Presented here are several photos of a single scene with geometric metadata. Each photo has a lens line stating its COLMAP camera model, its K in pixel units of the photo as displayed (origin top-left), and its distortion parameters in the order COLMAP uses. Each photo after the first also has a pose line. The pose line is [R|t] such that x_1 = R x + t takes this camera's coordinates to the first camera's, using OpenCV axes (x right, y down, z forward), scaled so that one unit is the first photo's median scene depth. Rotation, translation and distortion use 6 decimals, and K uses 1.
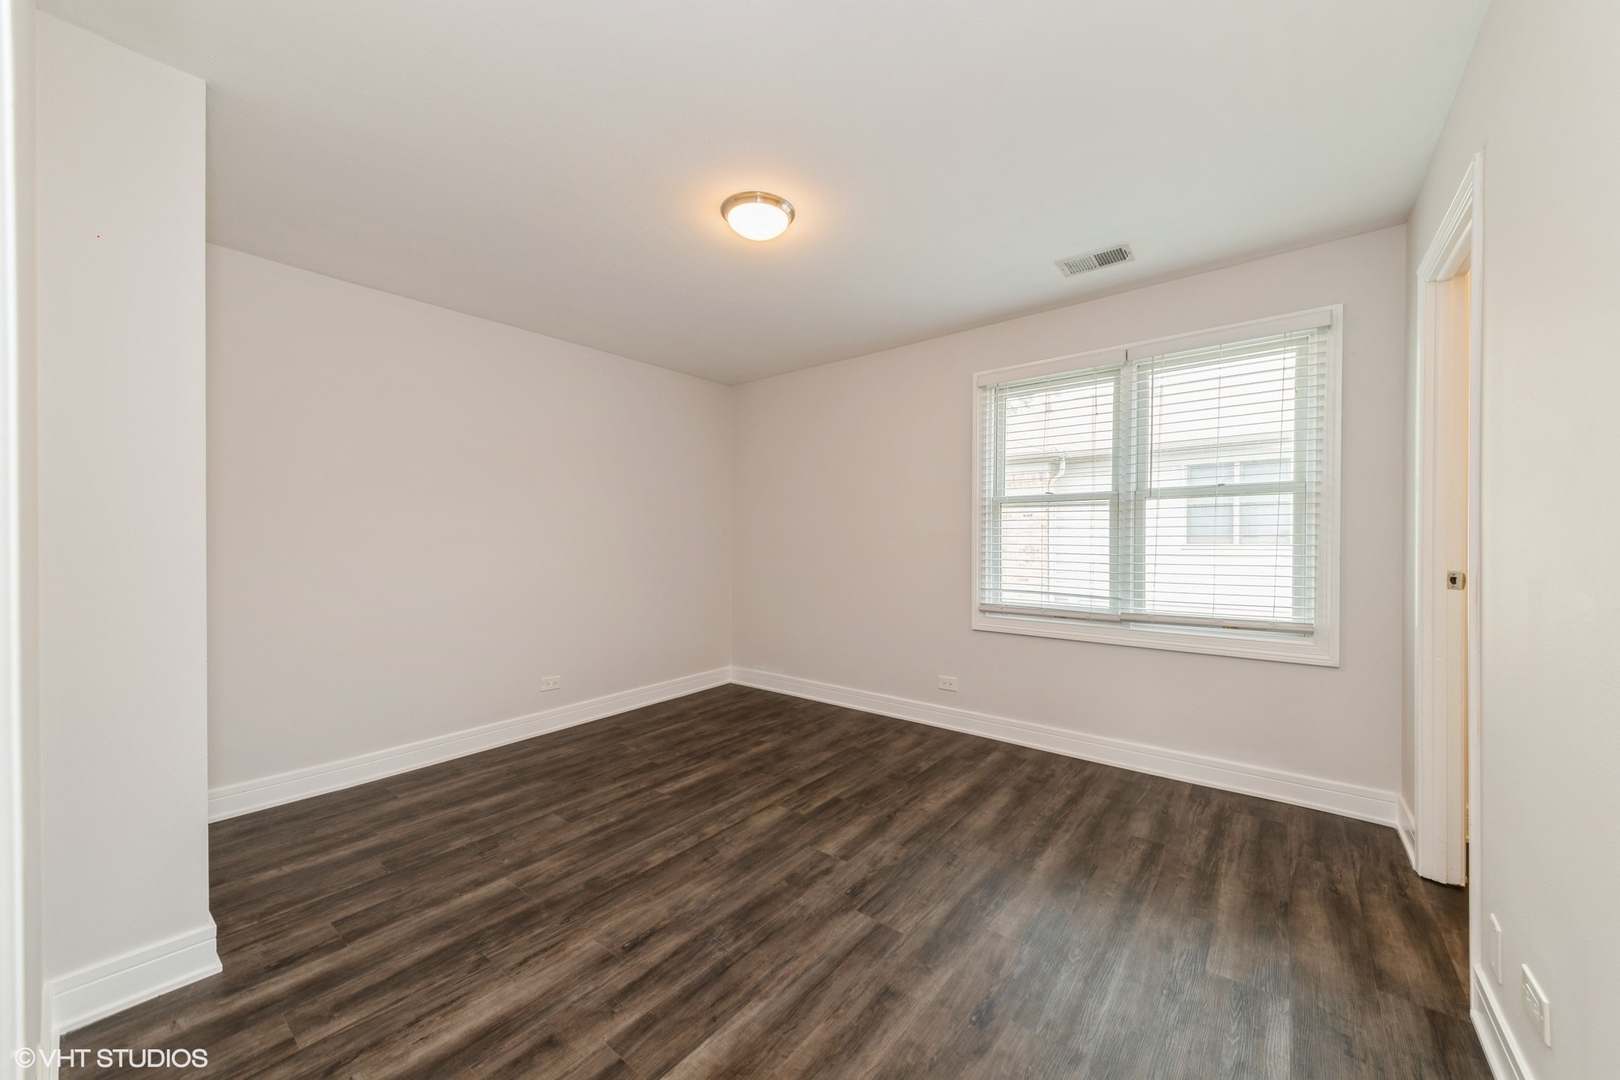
lens RADIAL K [[590.7, 0, 808.4], [0, 590.7, 539.6], [0, 0, 1]] dist [0.000065, -0.000059]
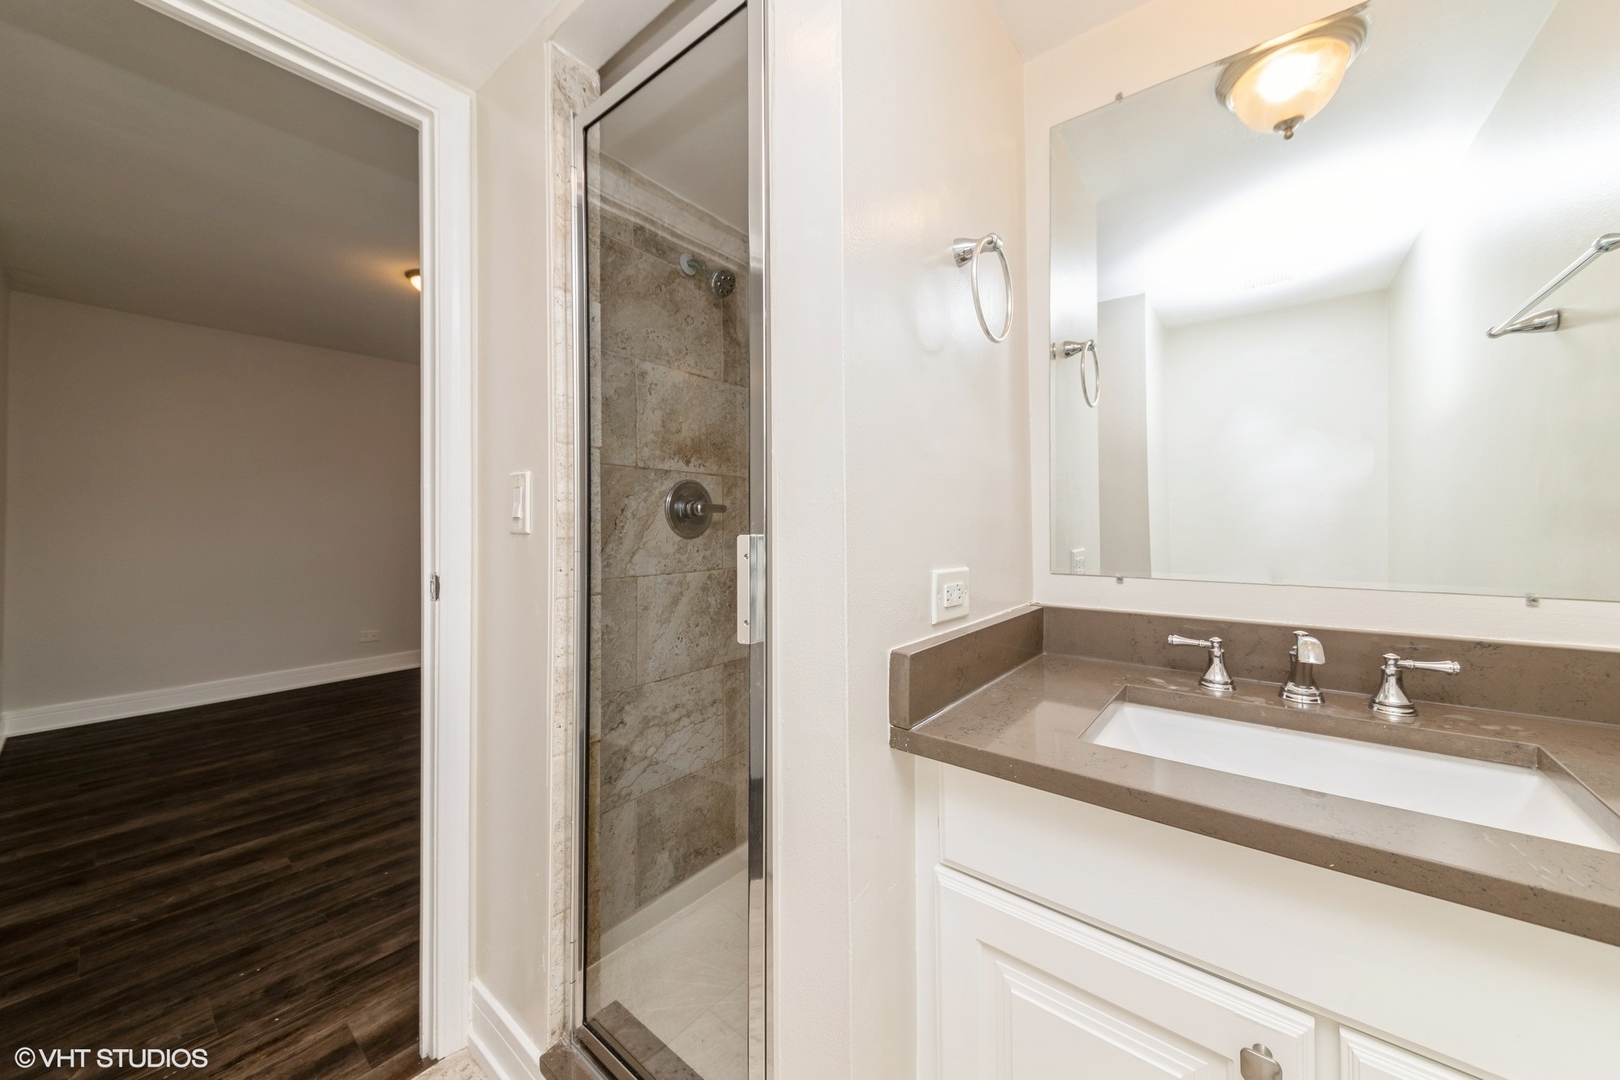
lens RADIAL K [[574.0, 0, 815.7], [0, 574.0, 510.6], [0, 0, 1]] dist [0.017355, -0.007954]
pose [[0.999986, 0.002603, 0.004515, 0.798013], [-0.002532, 0.999876, -0.015568, 0.004756], [-0.004555, 0.015557, 0.999869, -0.337293]]
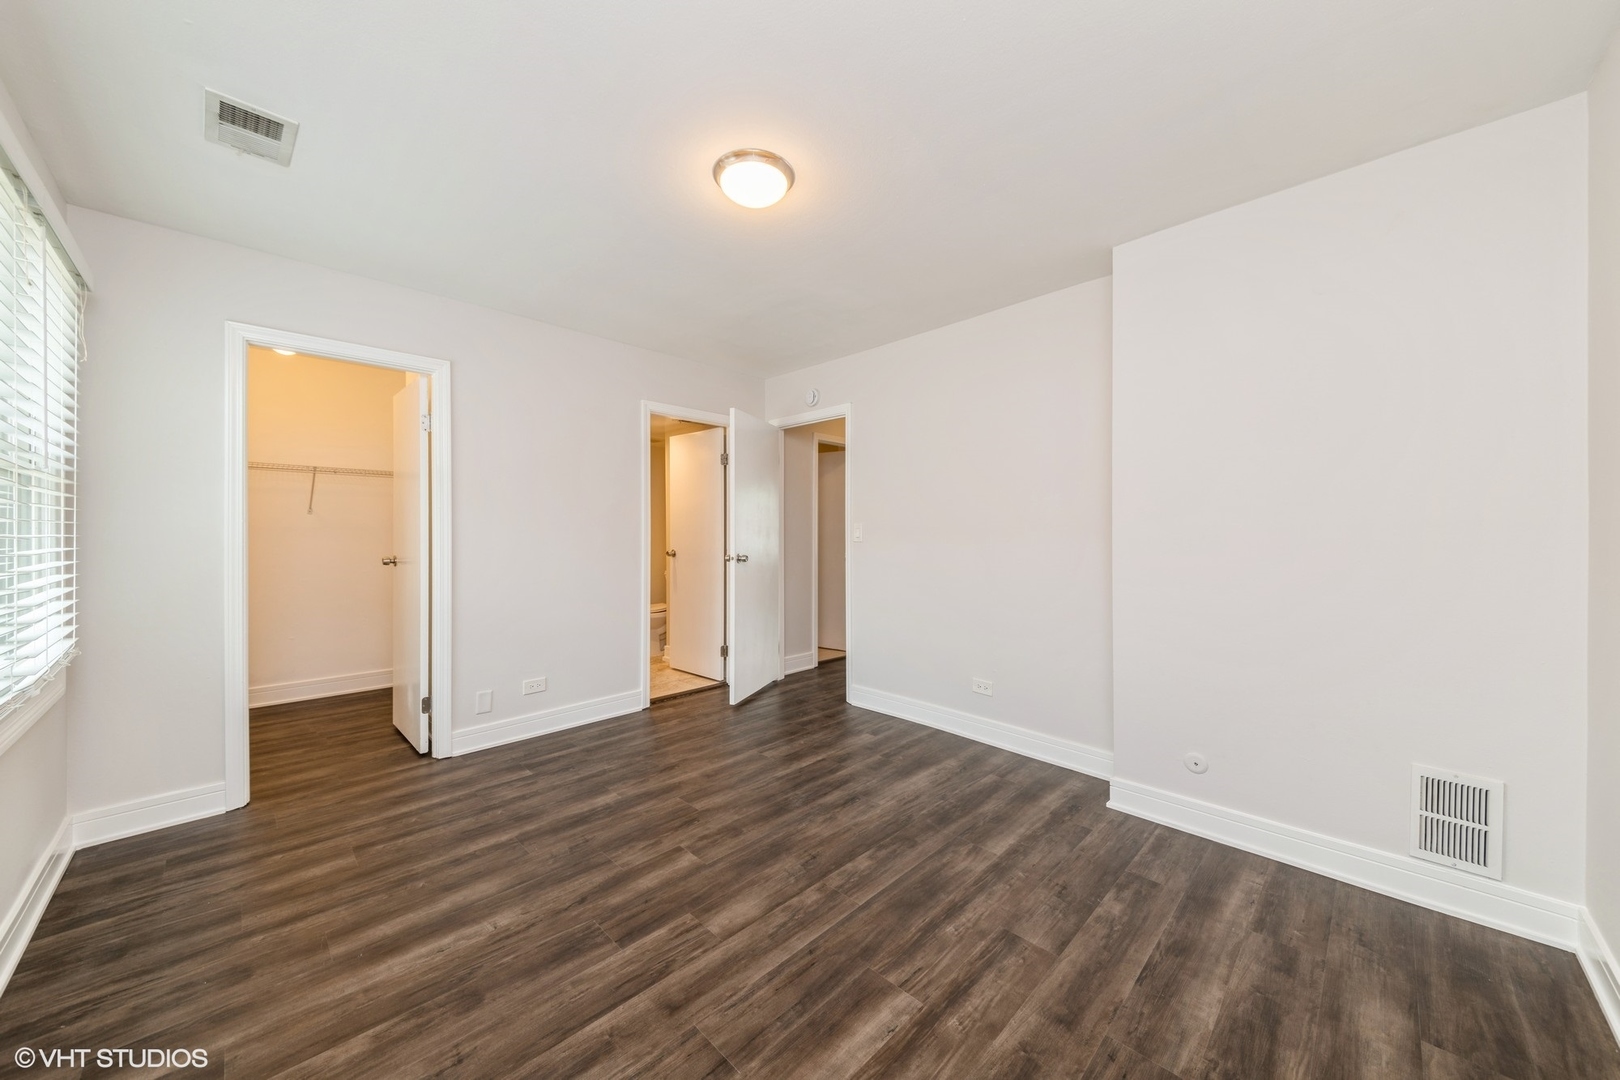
lens RADIAL K [[574.8, 0, 811.8], [0, 574.8, 536.5], [0, 0, 1]] dist [-0.000582, -0.000303]
pose [[-0.993941, 0.000440, 0.109918, -0.273474], [0.001095, 0.999982, 0.005893, -0.008655], [-0.109913, 0.005978, -0.993923, 1.933353]]
